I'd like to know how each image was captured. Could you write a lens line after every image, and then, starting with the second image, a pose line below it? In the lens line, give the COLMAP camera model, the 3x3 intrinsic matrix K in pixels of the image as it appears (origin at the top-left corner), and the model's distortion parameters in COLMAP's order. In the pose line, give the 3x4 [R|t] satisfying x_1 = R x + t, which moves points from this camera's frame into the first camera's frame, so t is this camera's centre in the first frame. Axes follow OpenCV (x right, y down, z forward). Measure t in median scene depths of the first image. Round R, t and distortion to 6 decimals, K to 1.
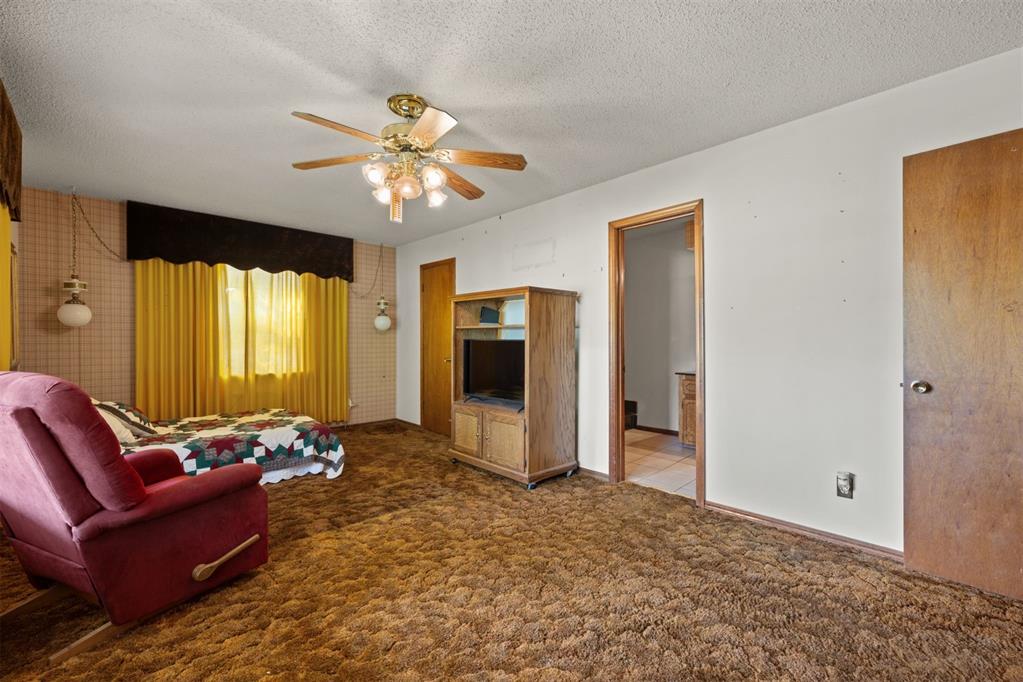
lens RADIAL K [[412.9, 0, 534.2], [0, 412.9, 345.7], [0, 0, 1]] dist [-0.002687, 0.000452]
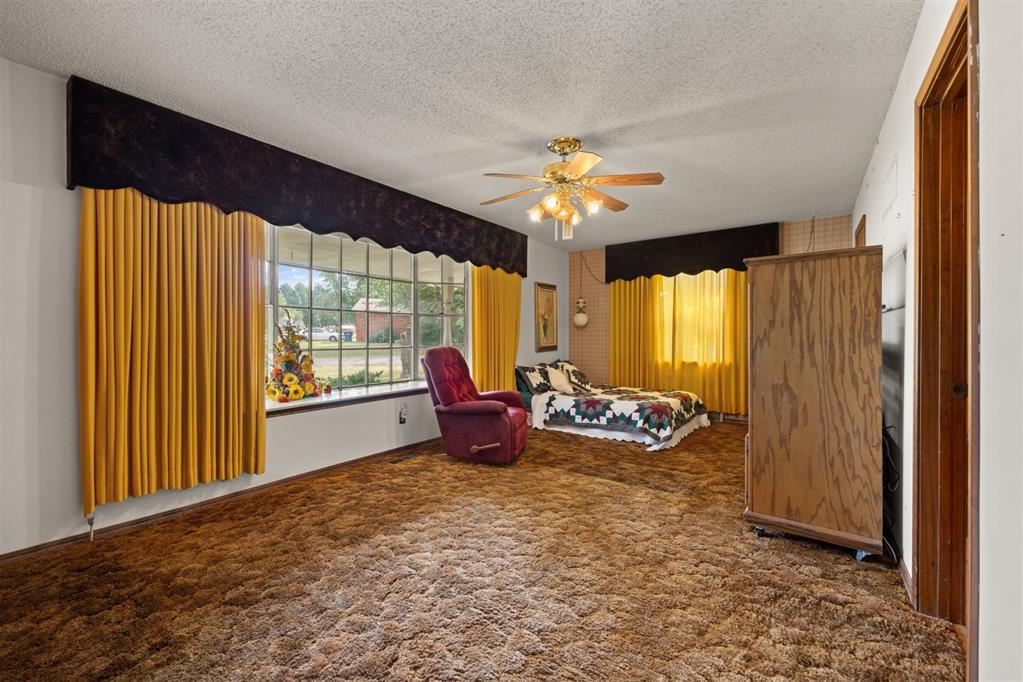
lens RADIAL K [[412.9, 0, 508.1], [0, 412.9, 338.1], [0, 0, 1]] dist [-0.002687, 0.000452]
pose [[0.165727, 0.006023, -0.986153, 0.597800], [-0.006541, 0.999966, 0.005008, -0.001252], [0.986150, 0.005621, 0.165760, 0.412349]]
